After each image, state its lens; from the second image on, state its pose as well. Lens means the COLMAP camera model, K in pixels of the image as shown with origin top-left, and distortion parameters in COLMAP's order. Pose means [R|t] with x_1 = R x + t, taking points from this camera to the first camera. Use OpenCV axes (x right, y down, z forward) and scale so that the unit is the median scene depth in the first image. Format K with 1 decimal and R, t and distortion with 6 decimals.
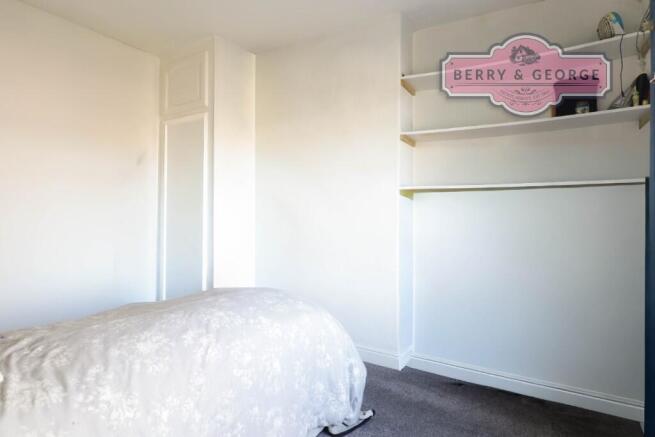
lens RADIAL K [[342.7, 0, 331.1], [0, 342.7, 215.0], [0, 0, 1]] dist [0.000421, 0.000072]
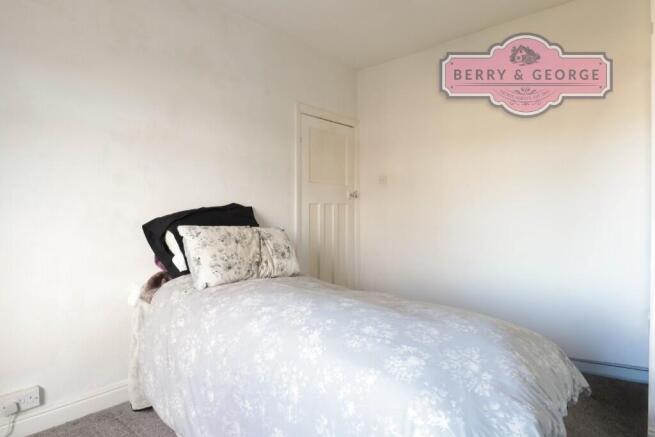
lens RADIAL K [[342.7, 0, 331.1], [0, 342.7, 215.0], [0, 0, 1]] dist [0.000421, 0.000072]
pose [[-0.162156, 0.009116, -0.986723, 0.704014], [0.001020, 0.999958, 0.009071, 0.004261], [0.986765, 0.000464, -0.162159, 1.338183]]
